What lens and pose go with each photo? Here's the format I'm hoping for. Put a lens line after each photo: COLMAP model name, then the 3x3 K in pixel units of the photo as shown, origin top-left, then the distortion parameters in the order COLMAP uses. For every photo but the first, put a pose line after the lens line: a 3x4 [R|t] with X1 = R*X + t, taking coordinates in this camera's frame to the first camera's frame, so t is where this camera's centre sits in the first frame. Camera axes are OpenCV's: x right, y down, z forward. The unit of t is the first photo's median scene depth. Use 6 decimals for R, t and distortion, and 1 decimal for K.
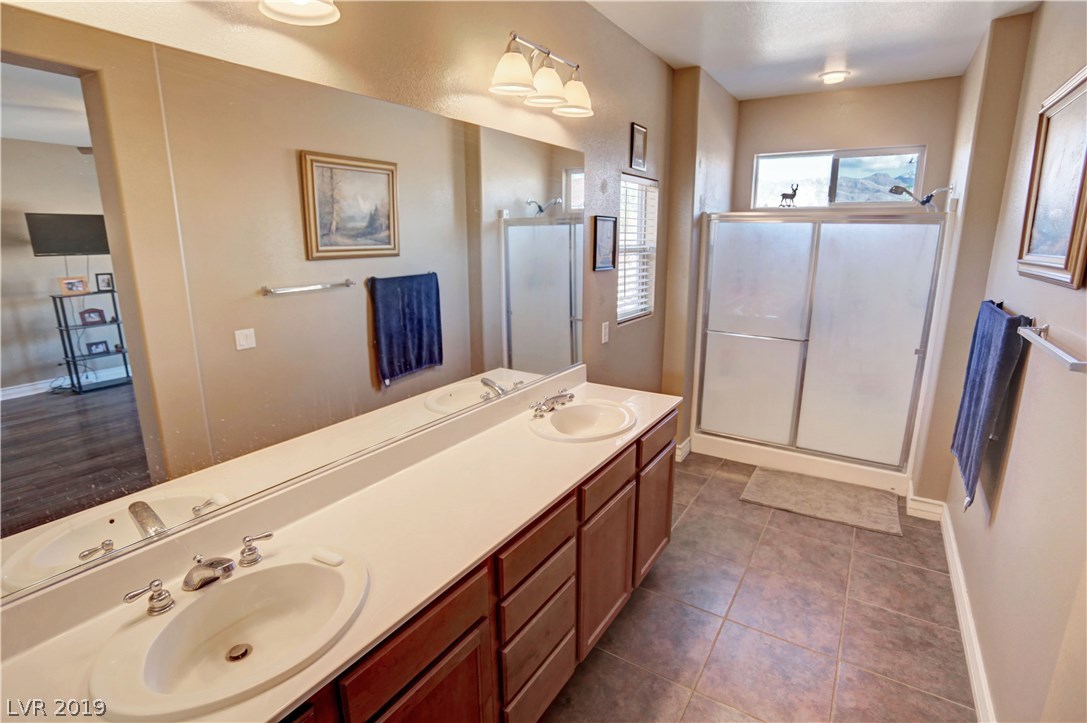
lens RADIAL K [[529.4, 0, 543.5], [0, 529.4, 361.5], [0, 0, 1]] dist [-0.065264, 0.036677]
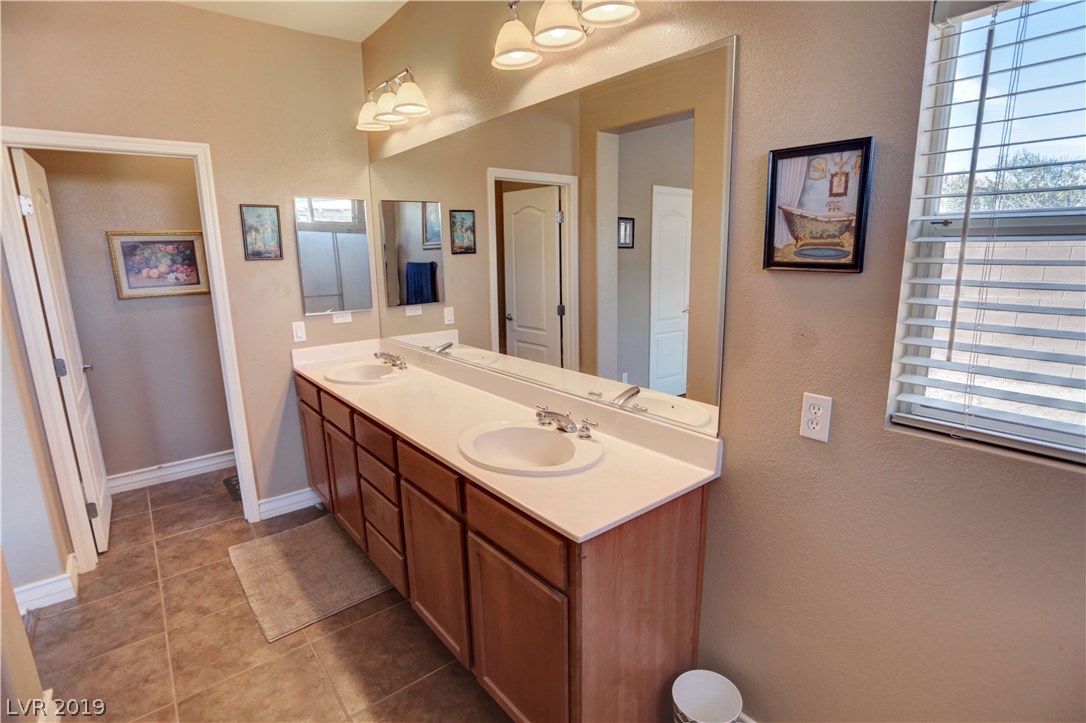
lens RADIAL K [[528.9, 0, 543.0], [0, 528.9, 361.5], [0, 0, 1]] dist [-0.065264, 0.036677]
pose [[-0.325684, 0.209310, -0.922019, 0.822167], [-0.210270, 0.934731, 0.286470, -0.245154], [0.921800, 0.287172, -0.260415, 1.301143]]
